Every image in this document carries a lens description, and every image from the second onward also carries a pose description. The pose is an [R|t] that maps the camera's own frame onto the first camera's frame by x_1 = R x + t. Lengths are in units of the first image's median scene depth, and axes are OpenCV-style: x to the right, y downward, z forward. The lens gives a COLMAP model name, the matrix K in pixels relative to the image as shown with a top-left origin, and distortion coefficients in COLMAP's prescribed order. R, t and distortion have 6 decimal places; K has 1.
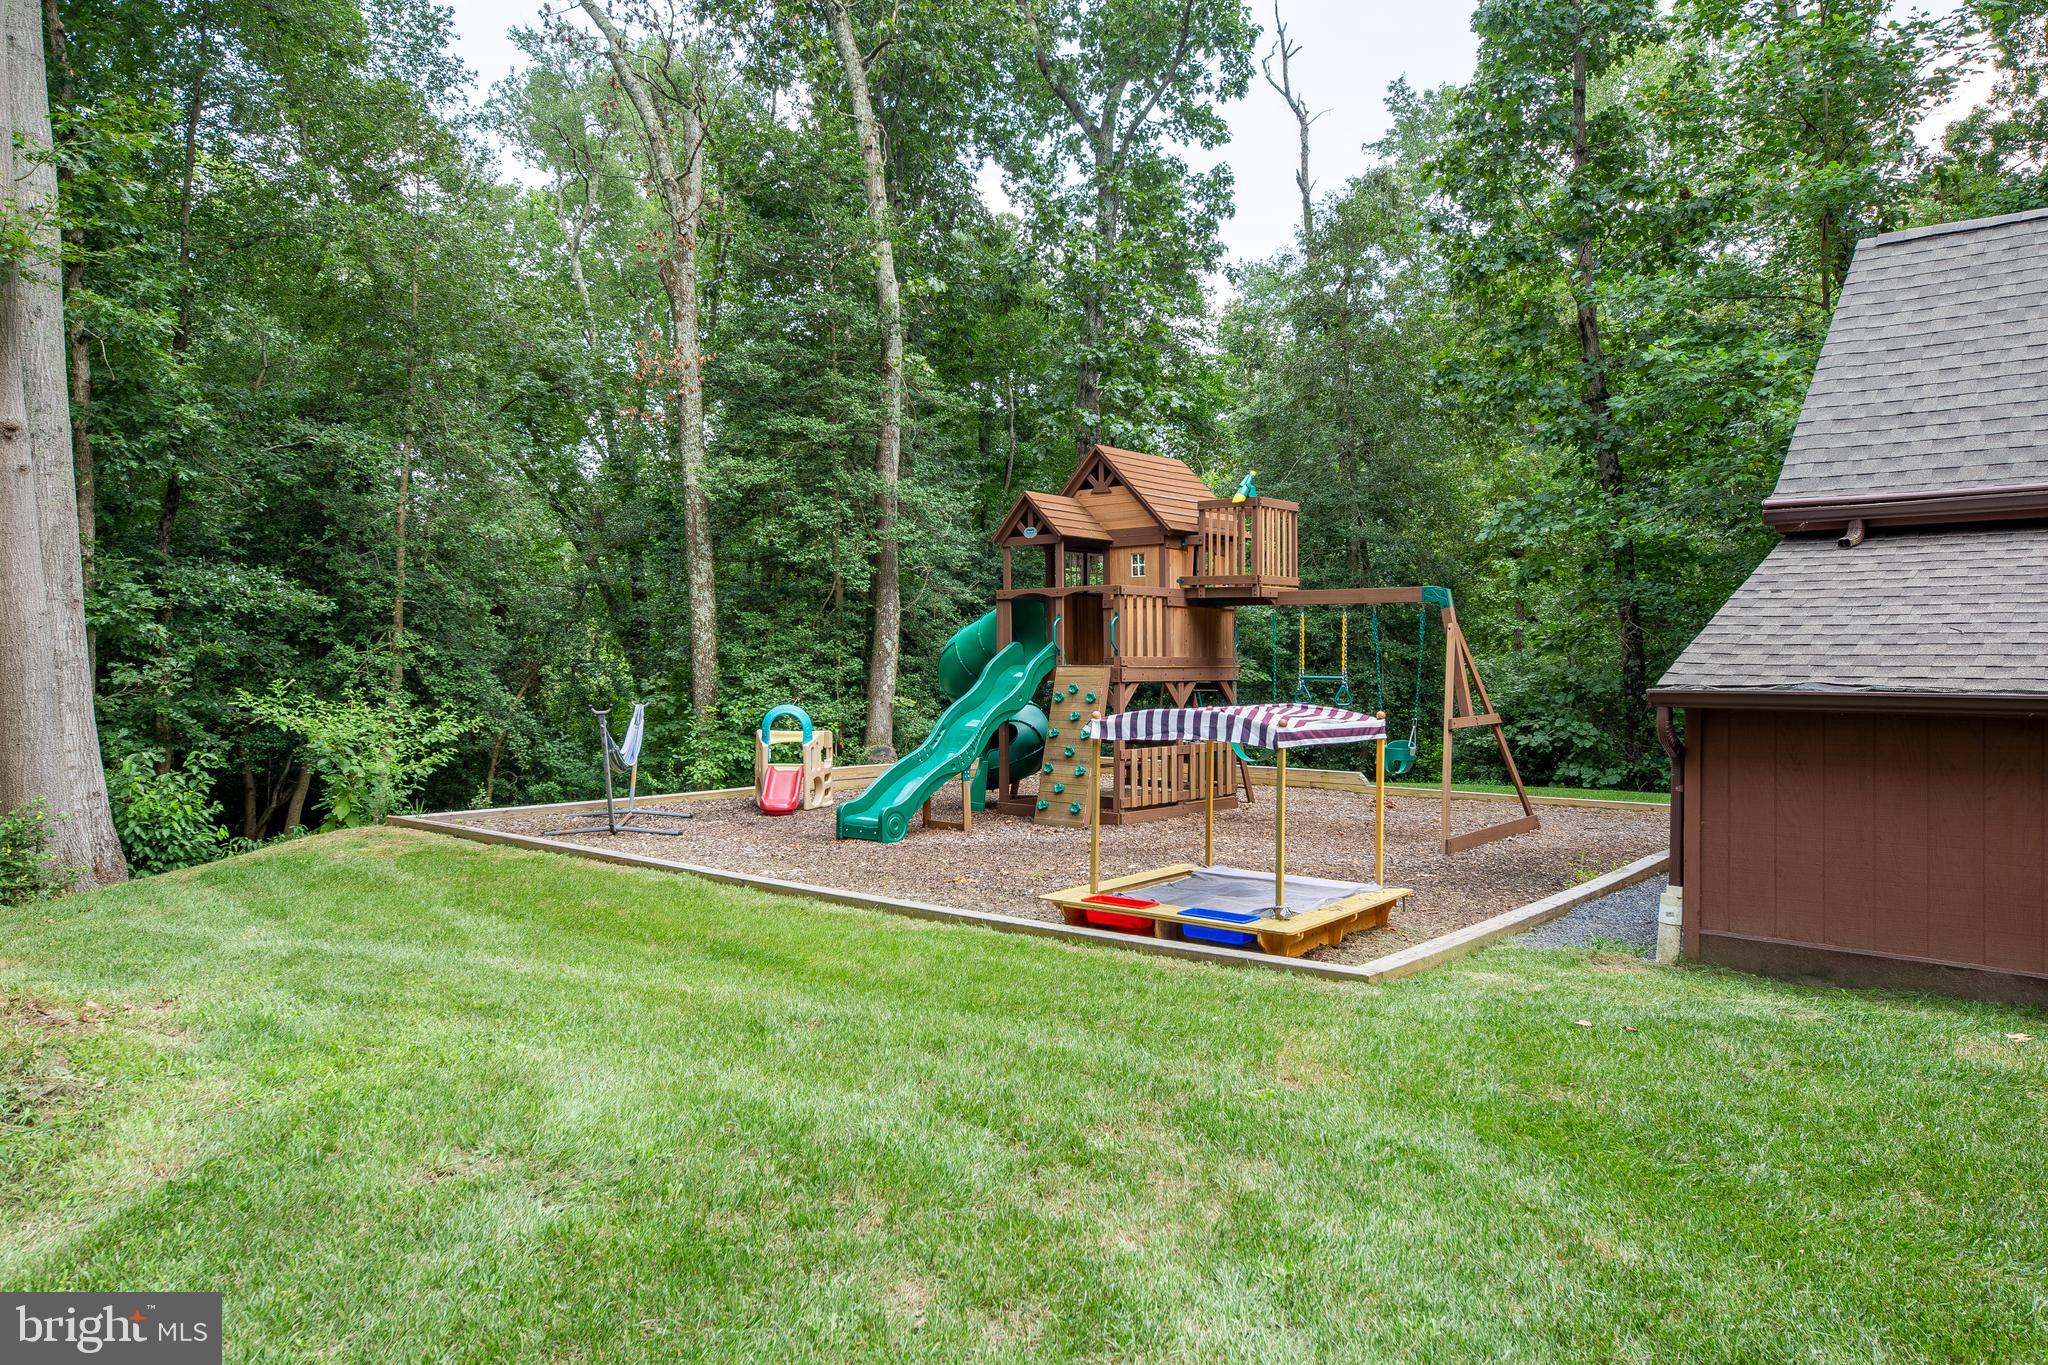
lens RADIAL K [[1310.2, 0, 1024.0], [0, 1310.2, 682.5], [0, 0, 1]] dist [0.006324, 0.002013]
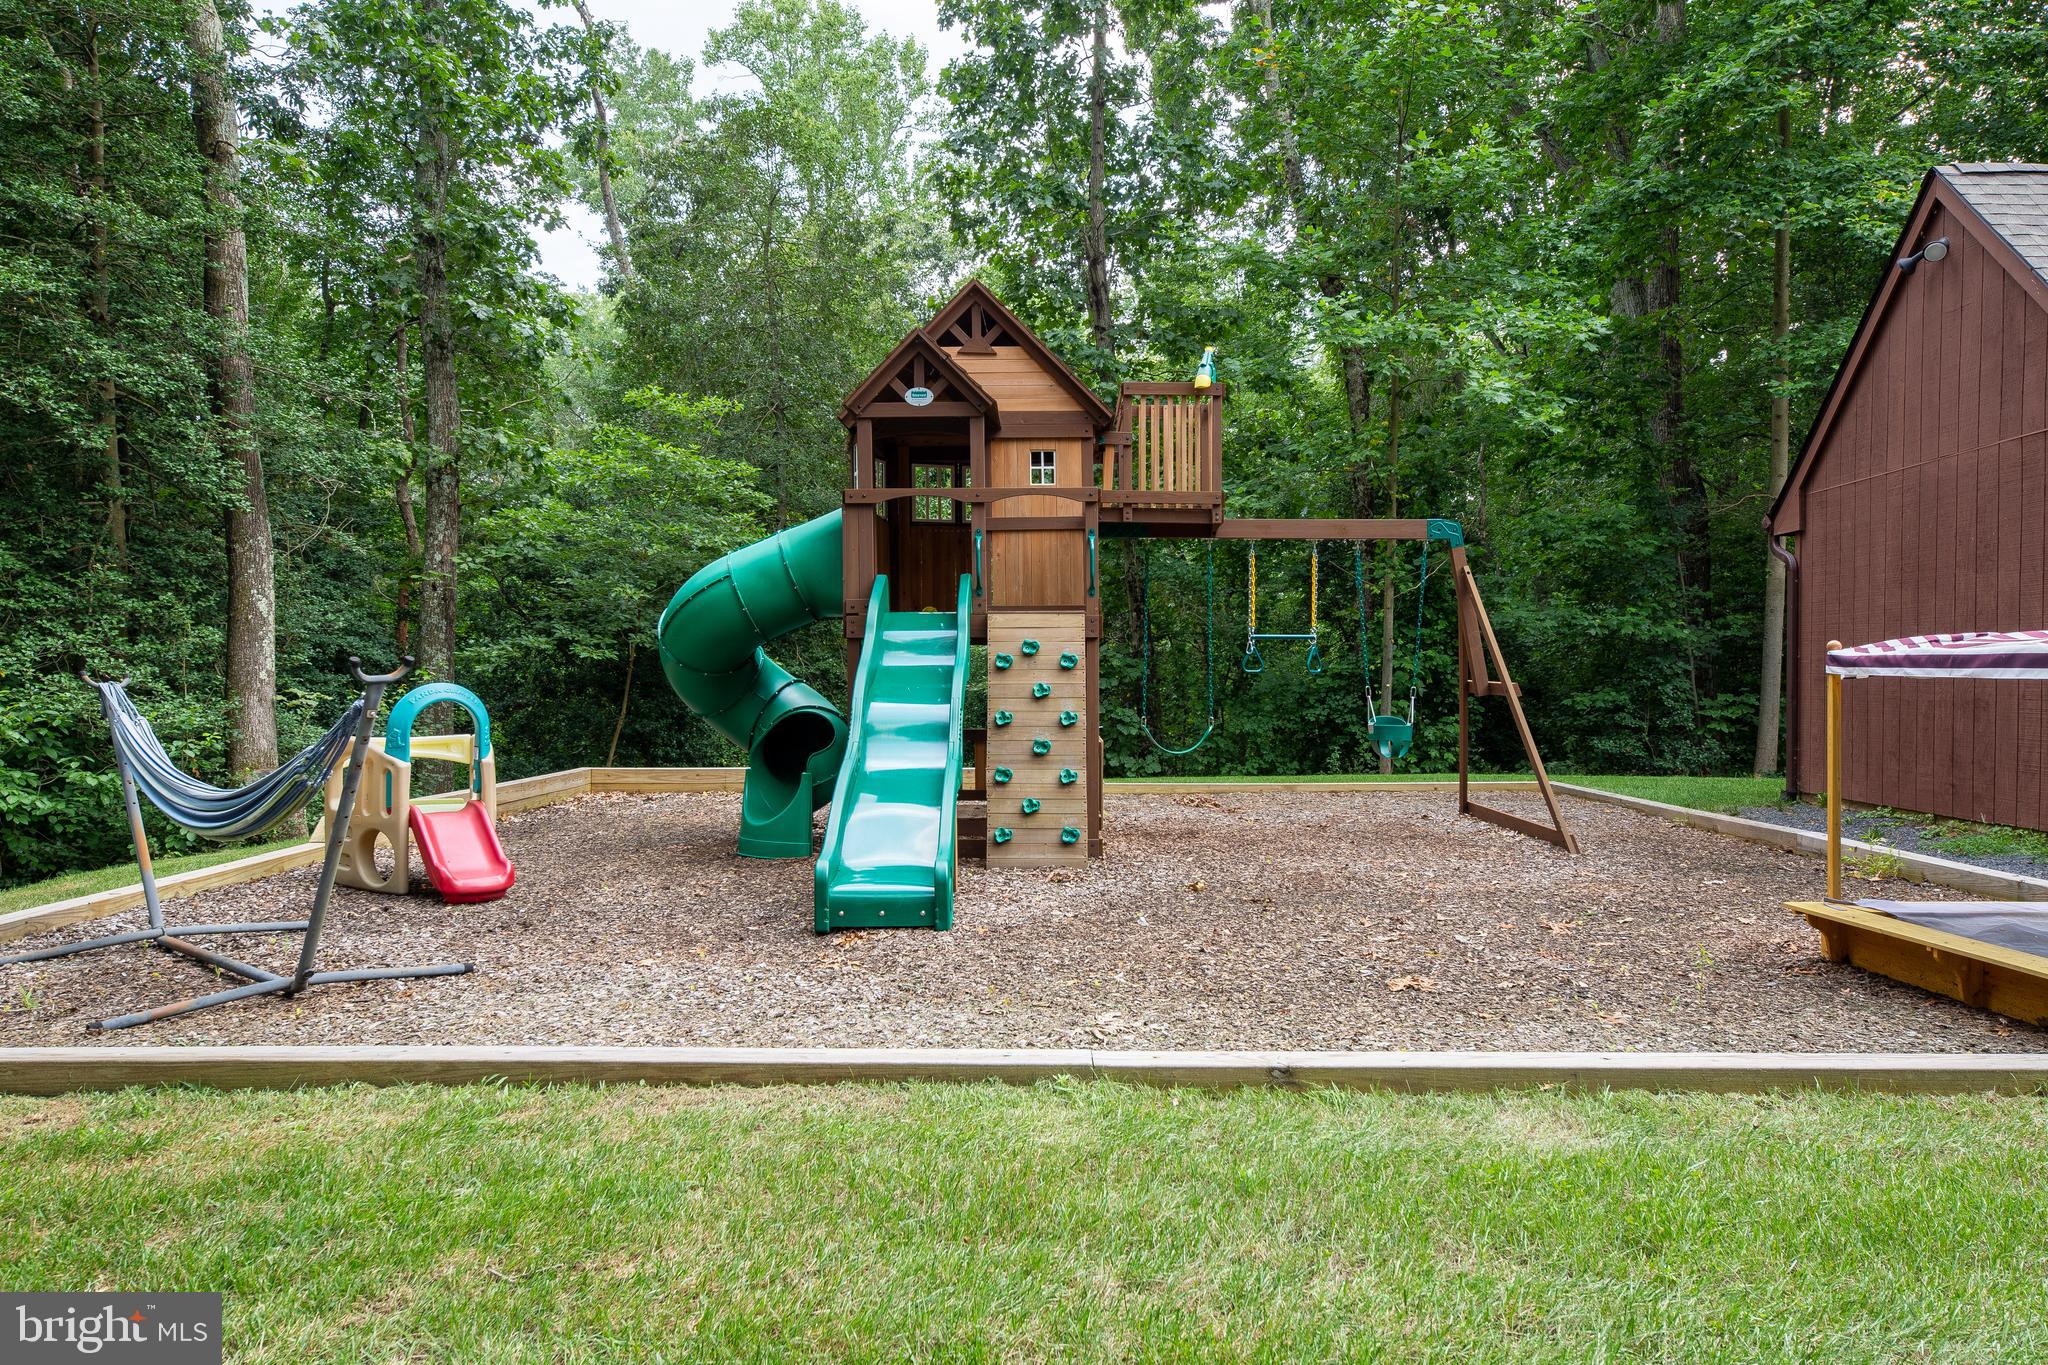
lens RADIAL K [[1310.2, 0, 1024.0], [0, 1310.2, 682.5], [0, 0, 1]] dist [0.006324, 0.002013]
pose [[0.771543, -0.004876, 0.636158, -0.231759], [0.011742, 0.999909, -0.006576, 0.016412], [-0.636068, 0.012544, 0.771531, 0.325965]]
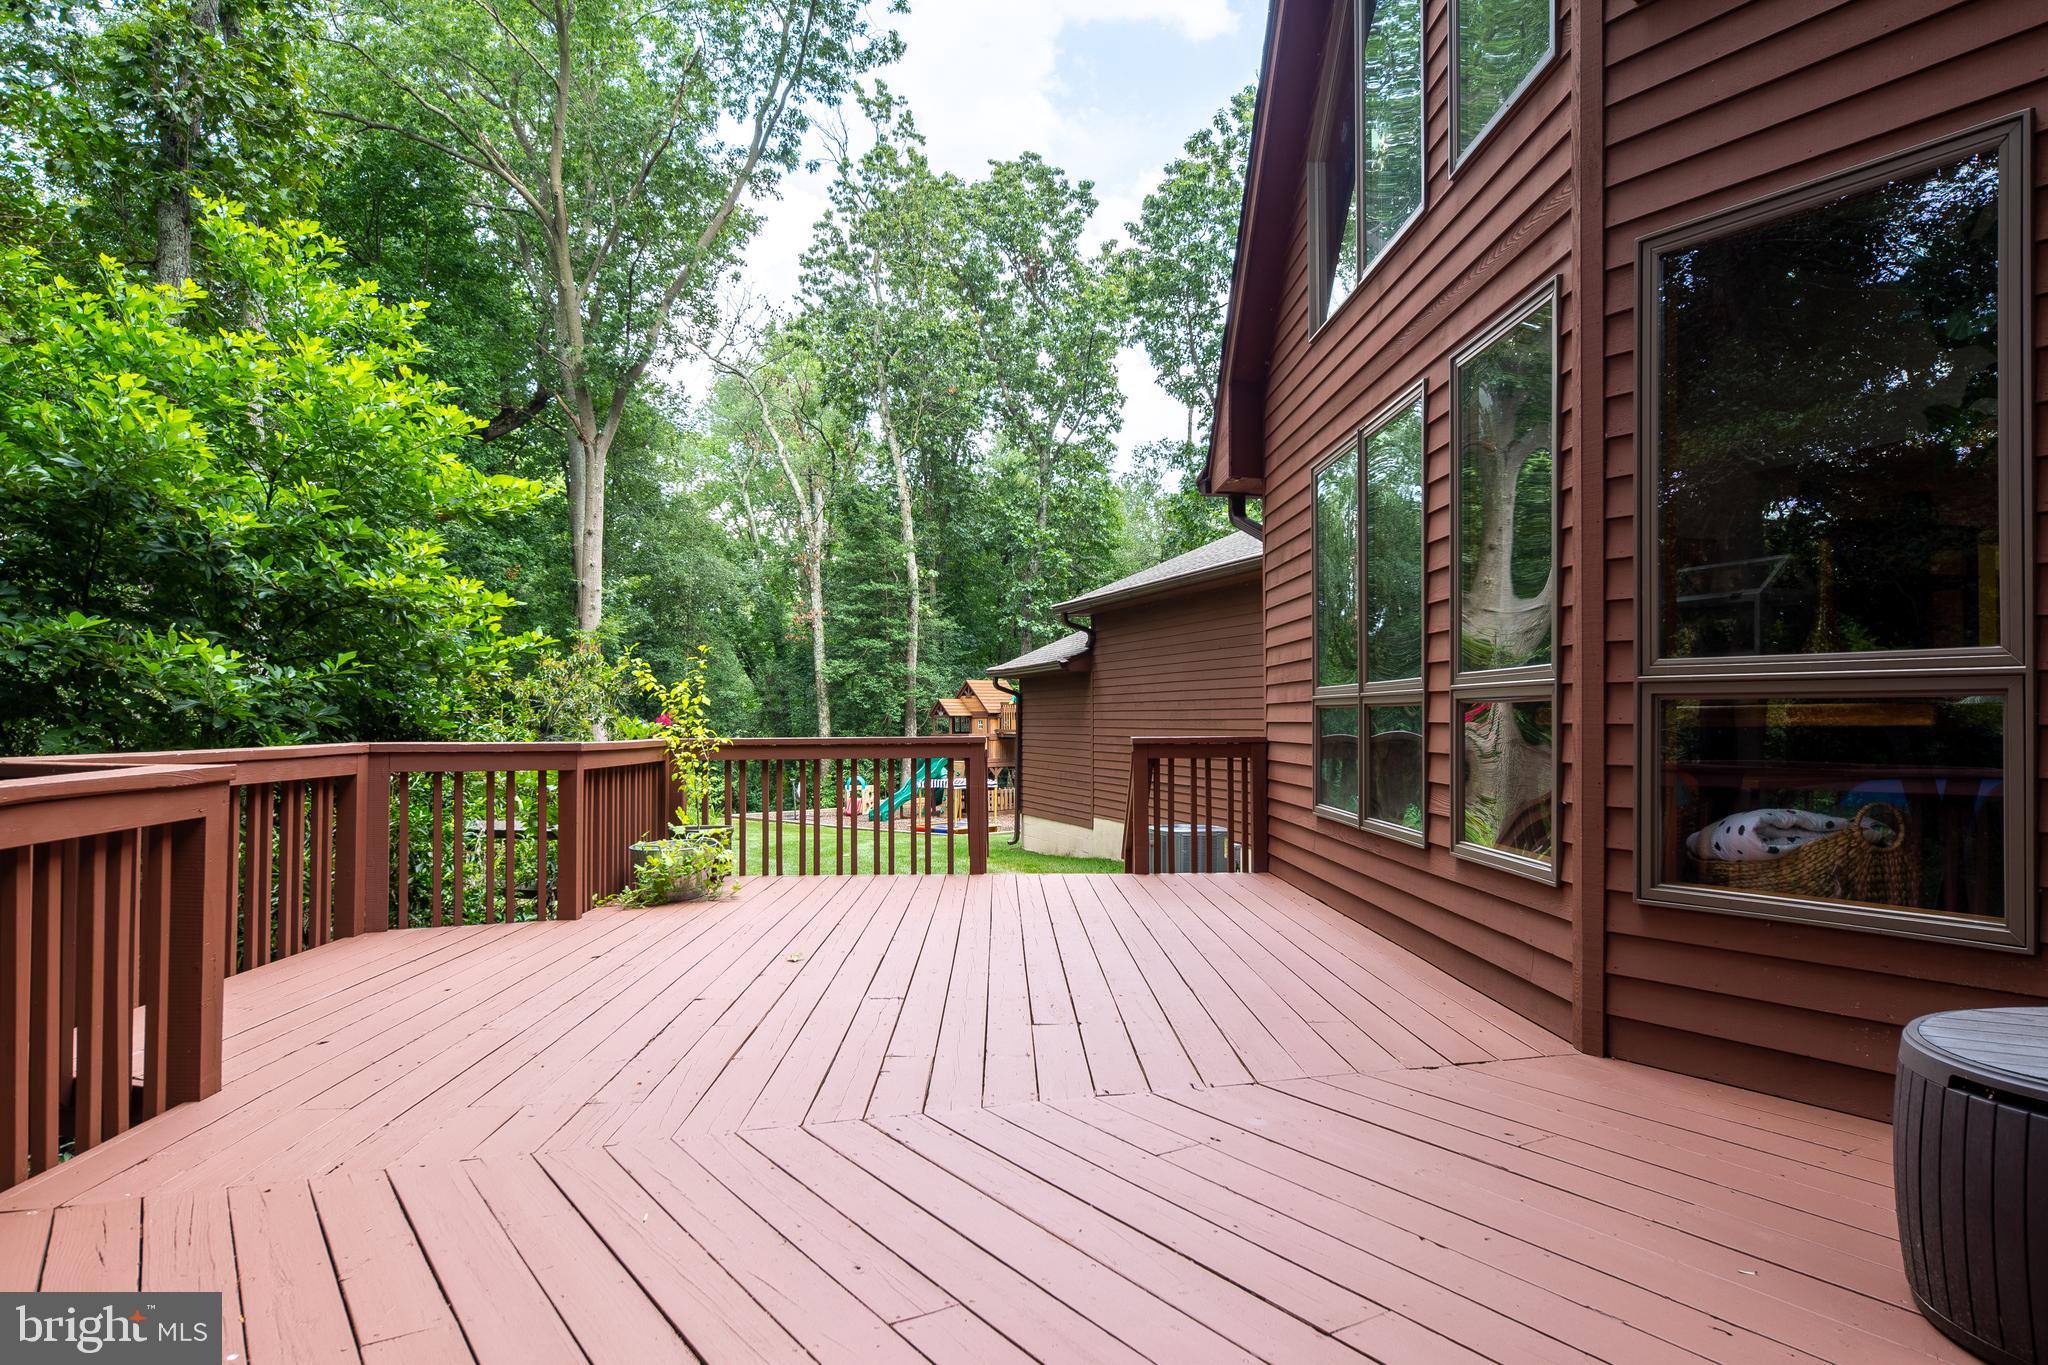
lens RADIAL K [[1310.2, 0, 1024.0], [0, 1310.2, 682.5], [0, 0, 1]] dist [0.006324, 0.002013]
pose [[0.994818, -0.014578, -0.100618, 0.291921], [0.010451, 0.999087, -0.041426, -0.042466], [0.101130, 0.040160, 0.994062, -1.080690]]
